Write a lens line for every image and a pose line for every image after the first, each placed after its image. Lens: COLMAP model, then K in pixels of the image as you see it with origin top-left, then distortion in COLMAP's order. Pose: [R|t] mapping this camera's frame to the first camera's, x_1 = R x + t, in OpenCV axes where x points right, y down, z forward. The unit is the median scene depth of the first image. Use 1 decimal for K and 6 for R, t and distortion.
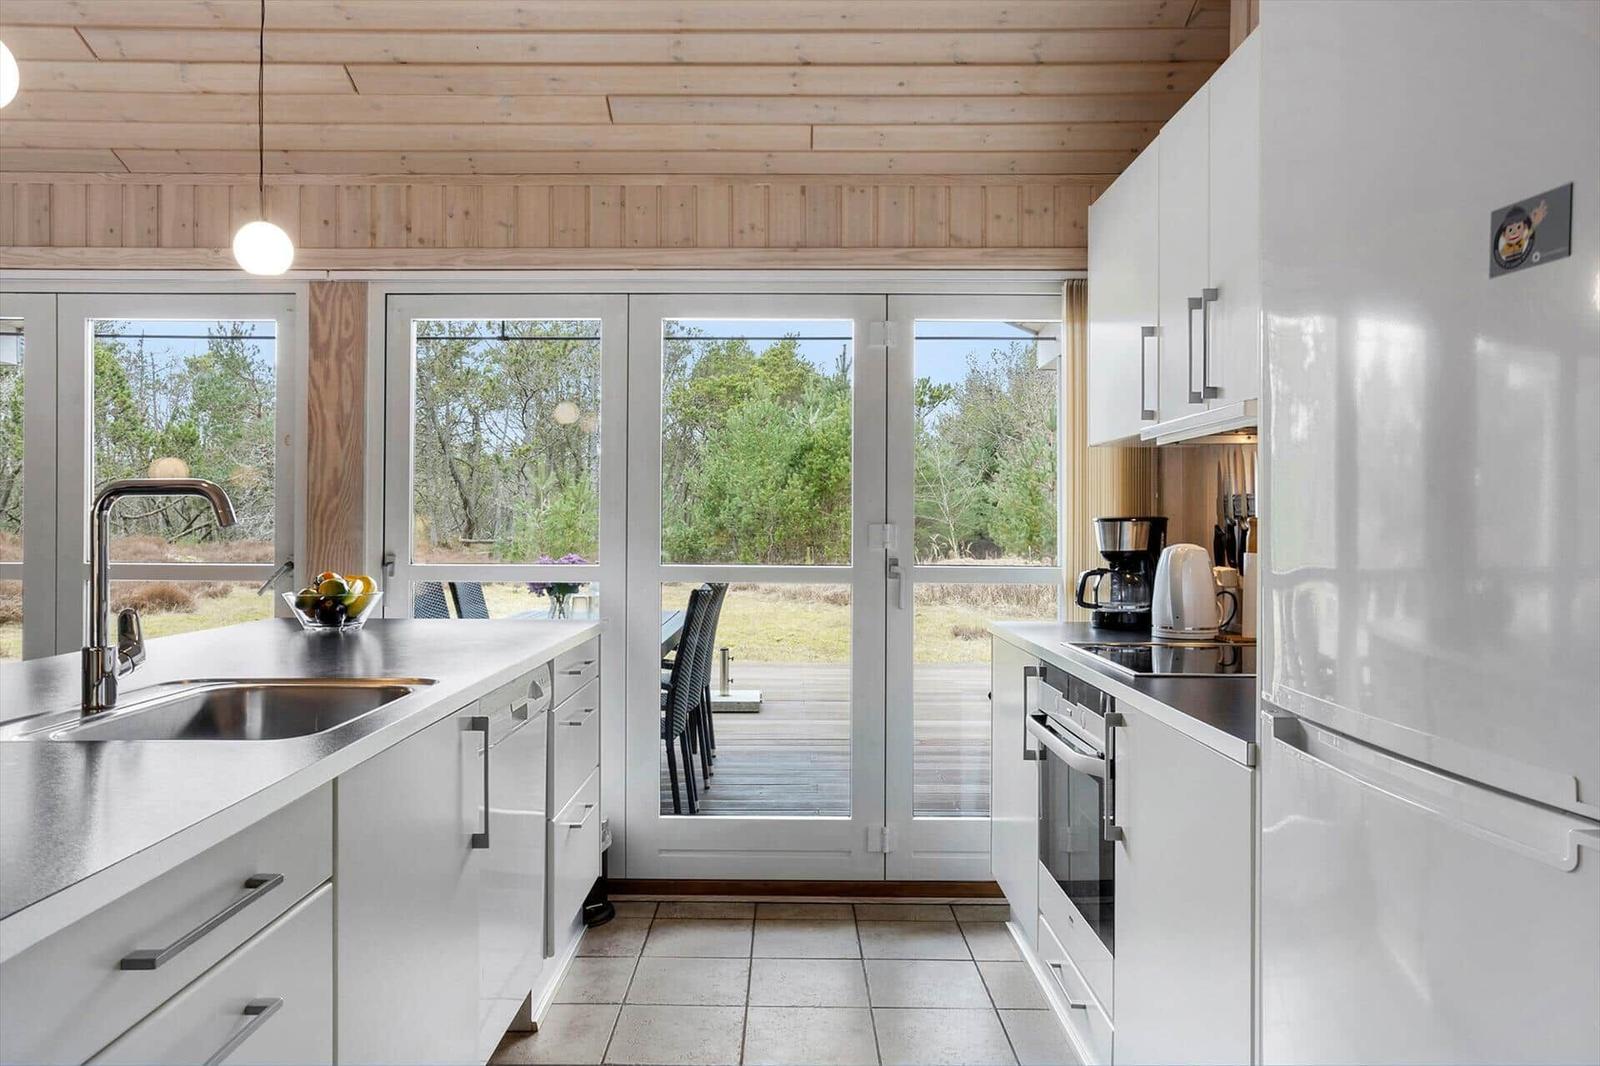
lens RADIAL K [[1066.1, 0, 806.1], [0, 1066.1, 533.5], [0, 0, 1]] dist [0.027155, 0.004749]
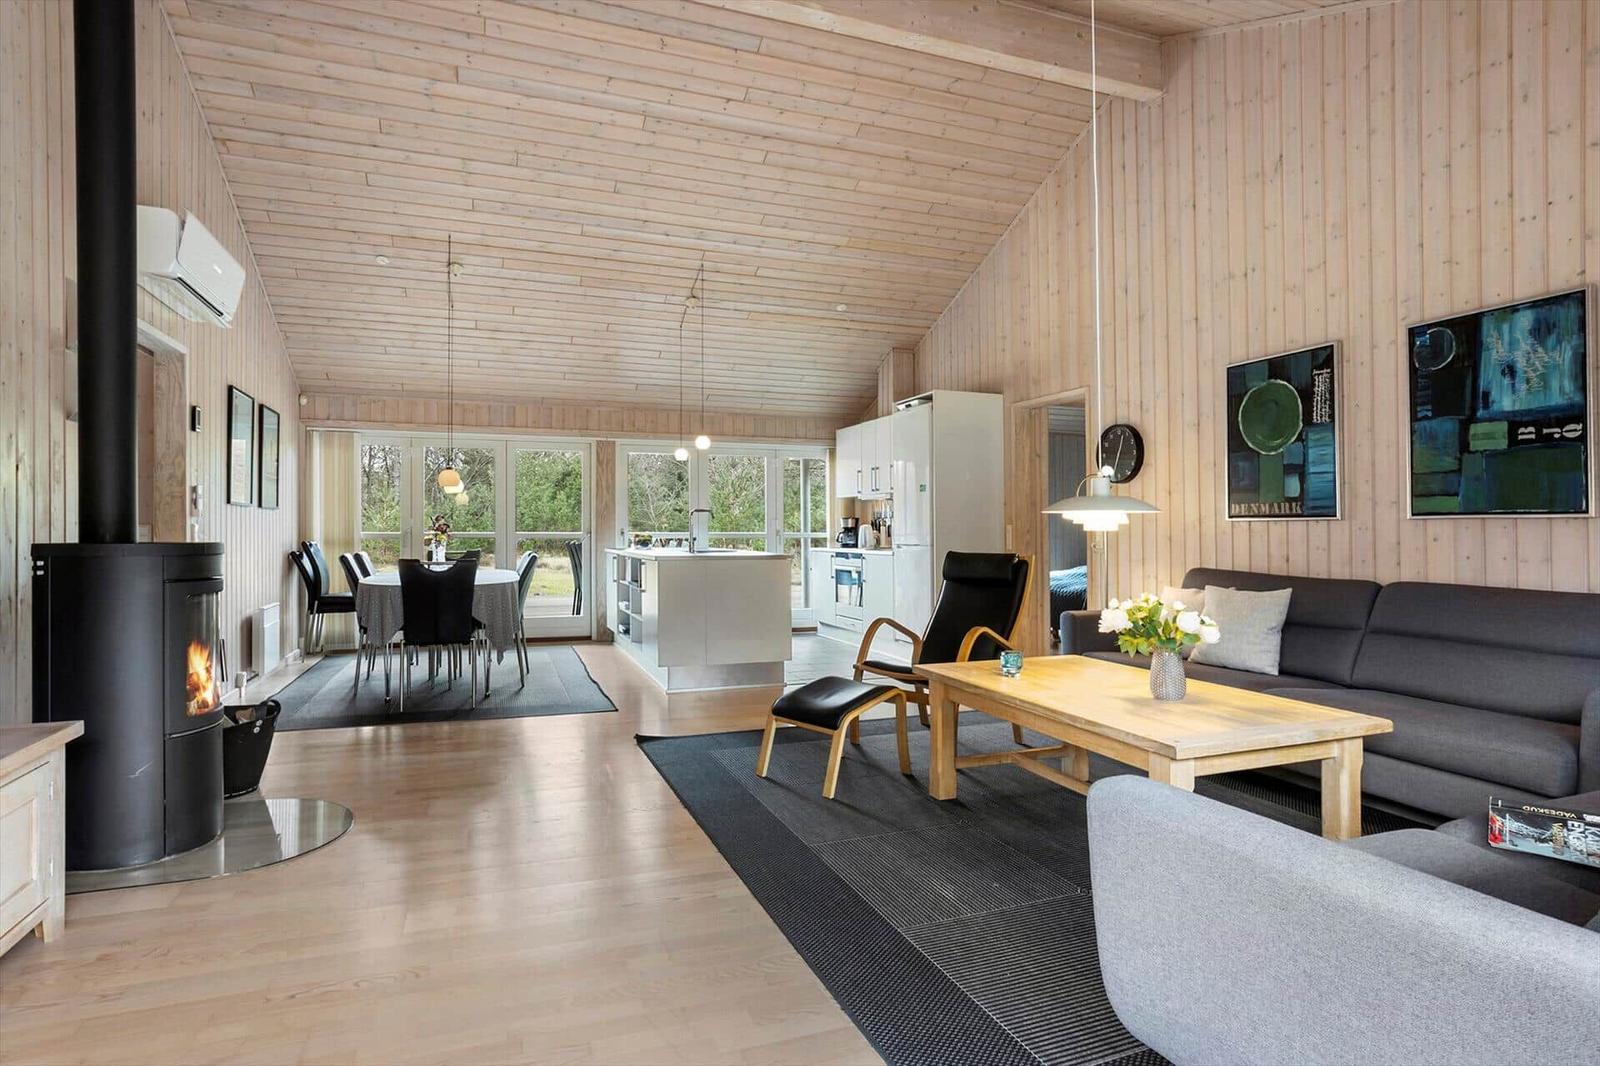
lens RADIAL K [[834.7, 0, 806.3], [0, 834.7, 530.2], [0, 0, 1]] dist [-0.018164, -0.000634]
pose [[0.933203, -0.000444, 0.359349, -0.778257], [0.002650, 0.999981, -0.005648, 0.037800], [-0.359340, 0.006223, 0.933186, -1.457187]]
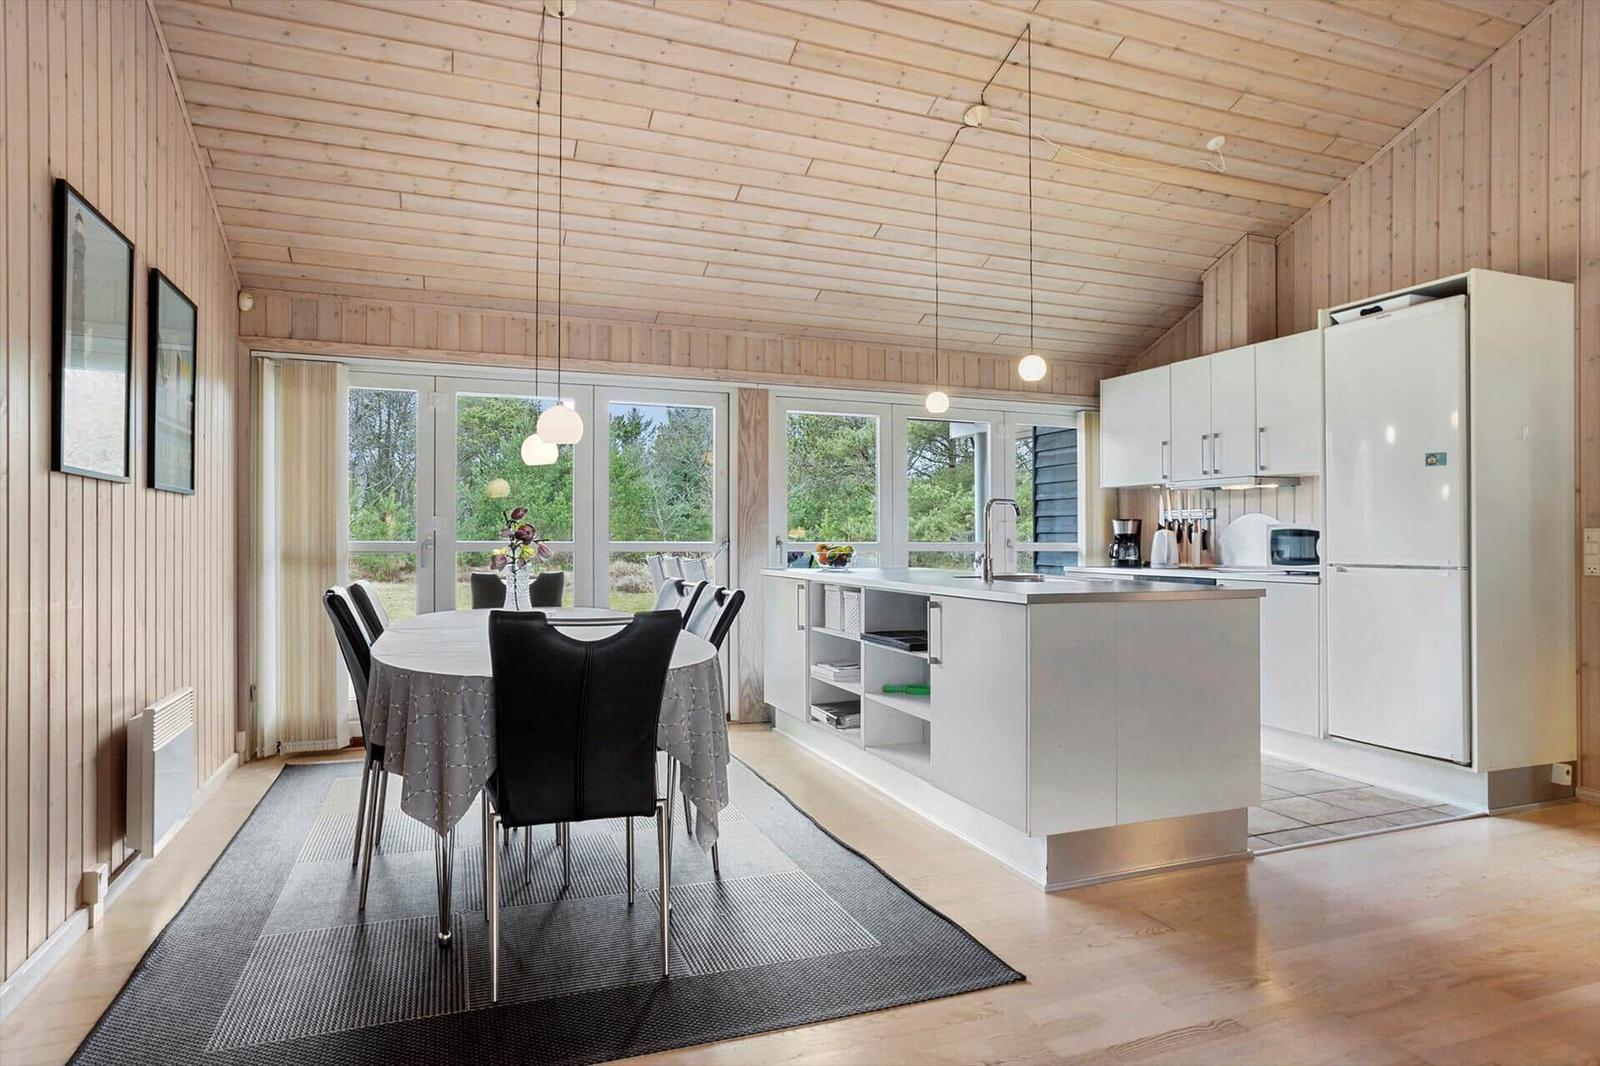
lens RADIAL K [[887.7, 0, 801.0], [0, 887.7, 540.0], [0, 0, 1]] dist [-0.018633, 0.004711]
pose [[0.928353, 0.001403, 0.371698, -0.951860], [0.000127, 0.999992, -0.004093, 0.033138], [-0.371700, 0.003847, 0.928345, -0.458333]]
